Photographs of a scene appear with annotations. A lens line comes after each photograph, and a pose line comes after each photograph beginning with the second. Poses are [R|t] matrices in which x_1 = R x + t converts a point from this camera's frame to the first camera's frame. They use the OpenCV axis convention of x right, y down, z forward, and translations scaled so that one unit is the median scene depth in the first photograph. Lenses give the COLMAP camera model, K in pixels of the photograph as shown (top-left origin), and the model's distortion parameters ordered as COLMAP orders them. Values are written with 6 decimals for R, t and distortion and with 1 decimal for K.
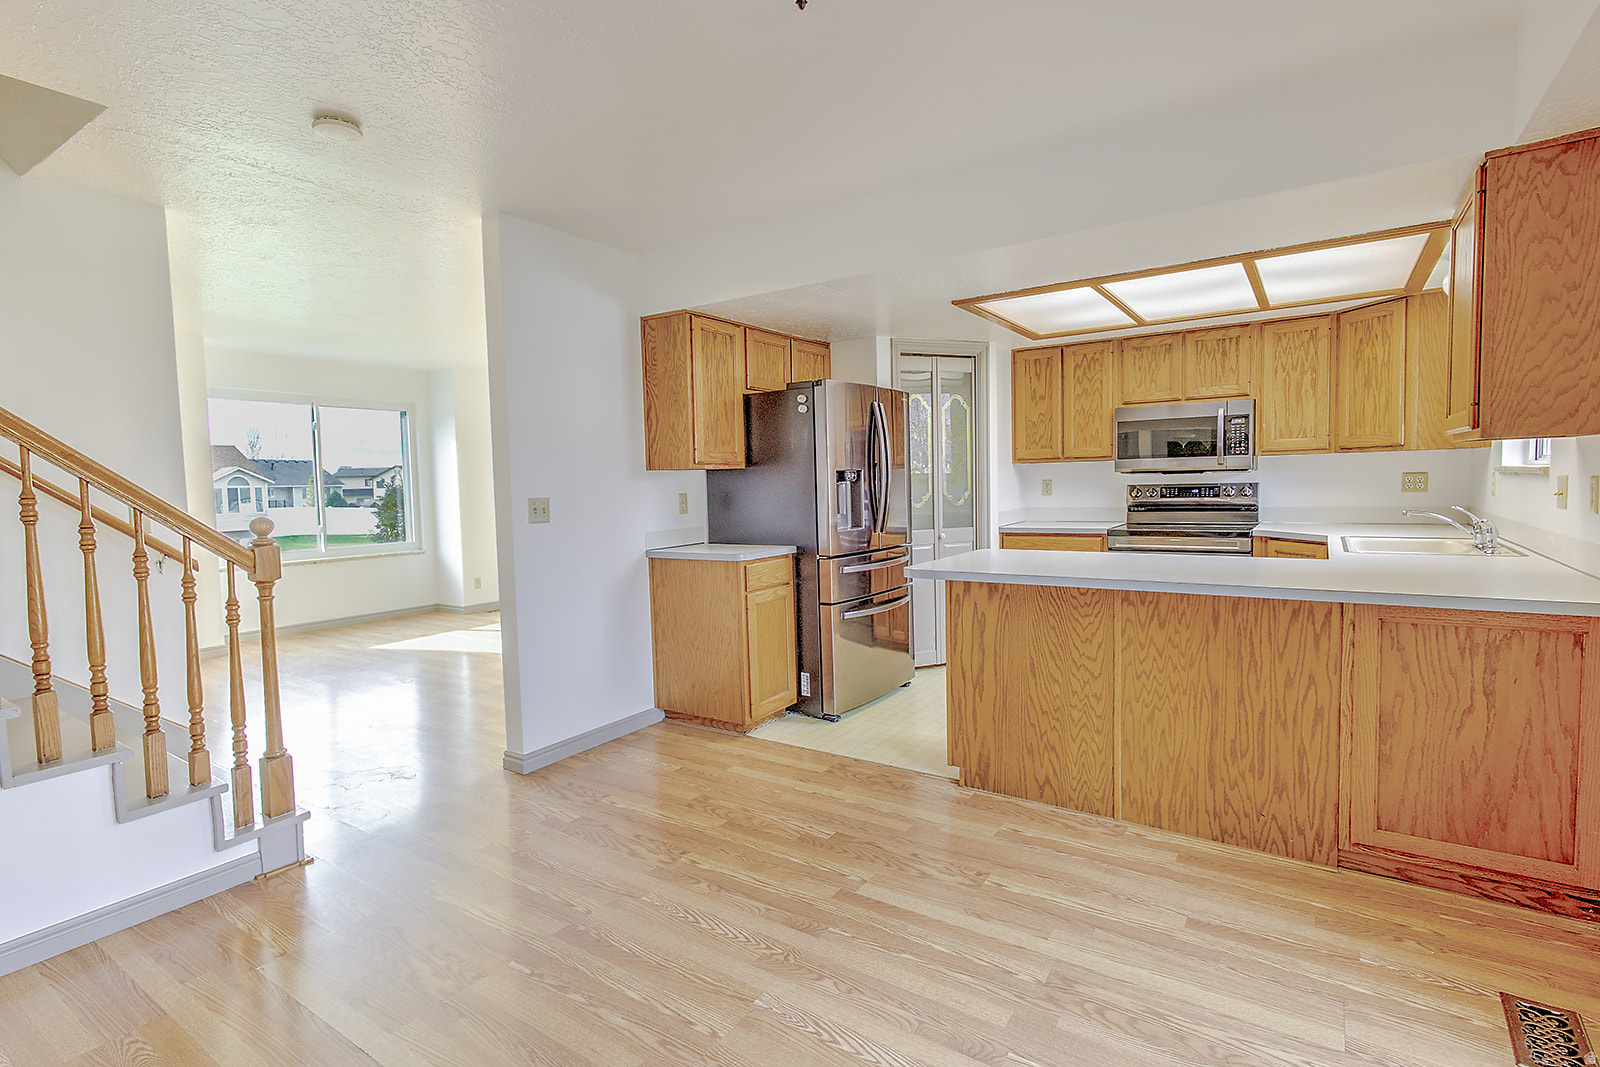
lens RADIAL K [[771.9, 0, 790.9], [0, 771.9, 529.5], [0, 0, 1]] dist [0.011946, -0.002878]
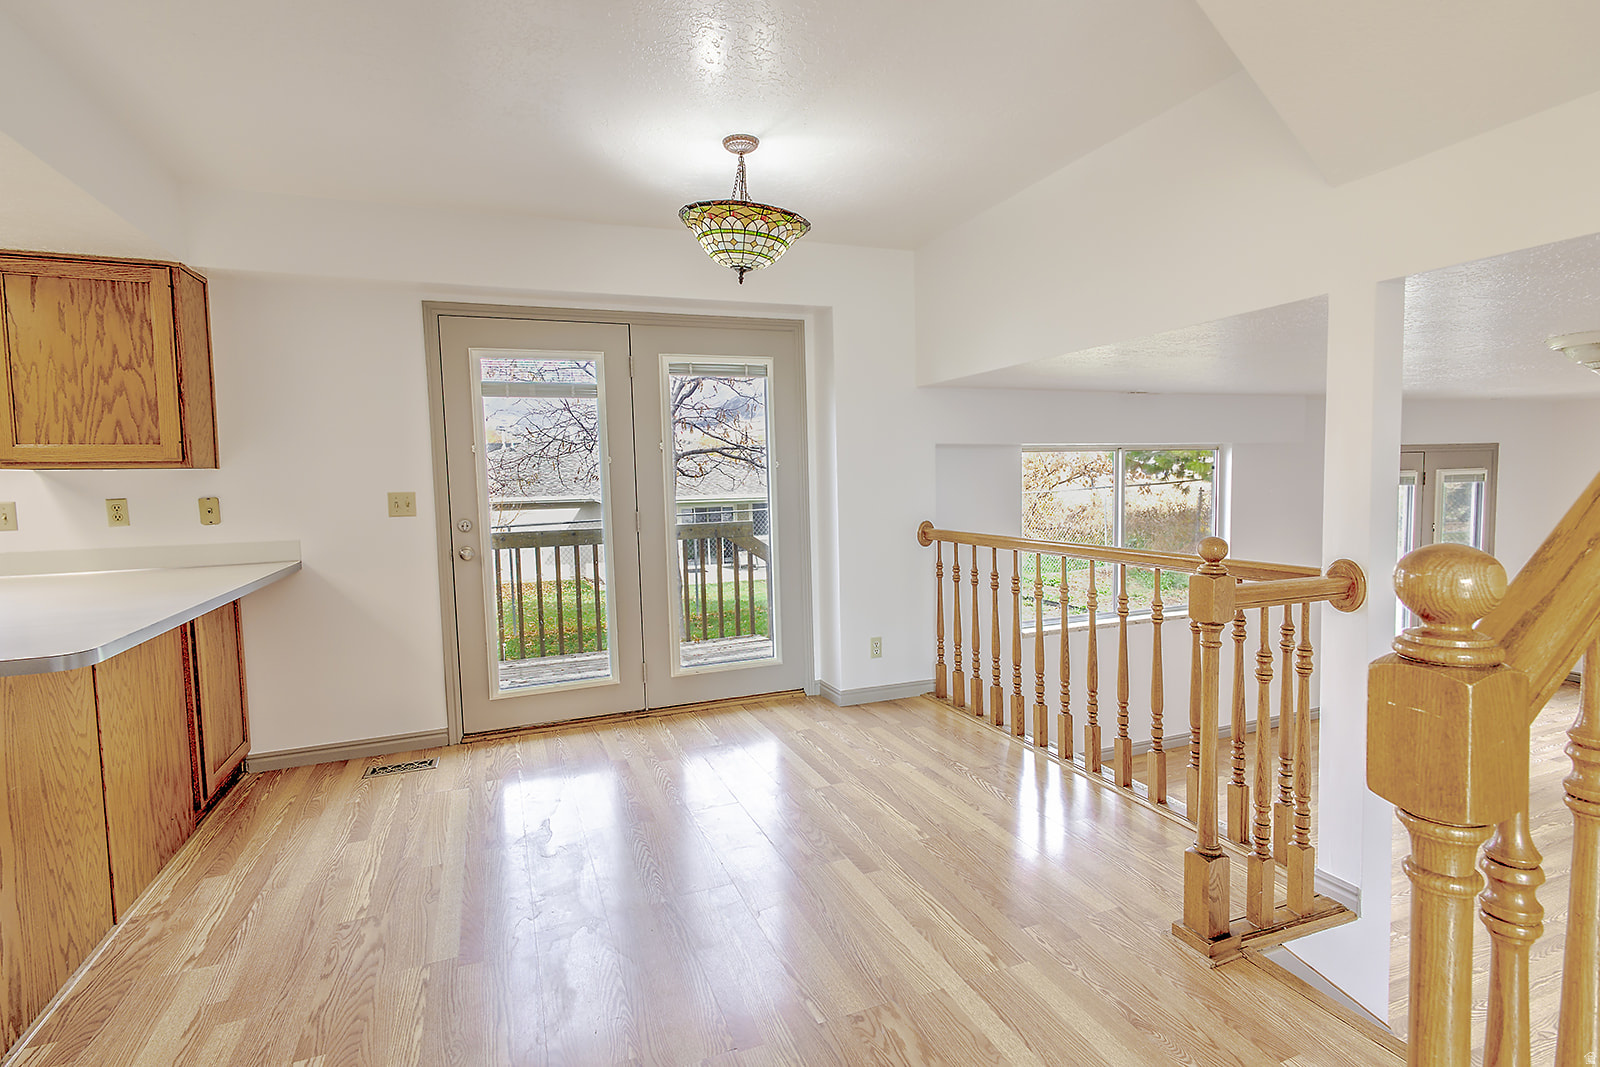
lens RADIAL K [[771.9, 0, 790.9], [0, 771.9, 529.5], [0, 0, 1]] dist [0.011946, -0.002878]
pose [[-0.825408, 0.004534, 0.564518, -0.609266], [0.079860, 0.990850, 0.108810, -0.058084], [-0.558859, 0.134895, -0.818218, 1.222870]]
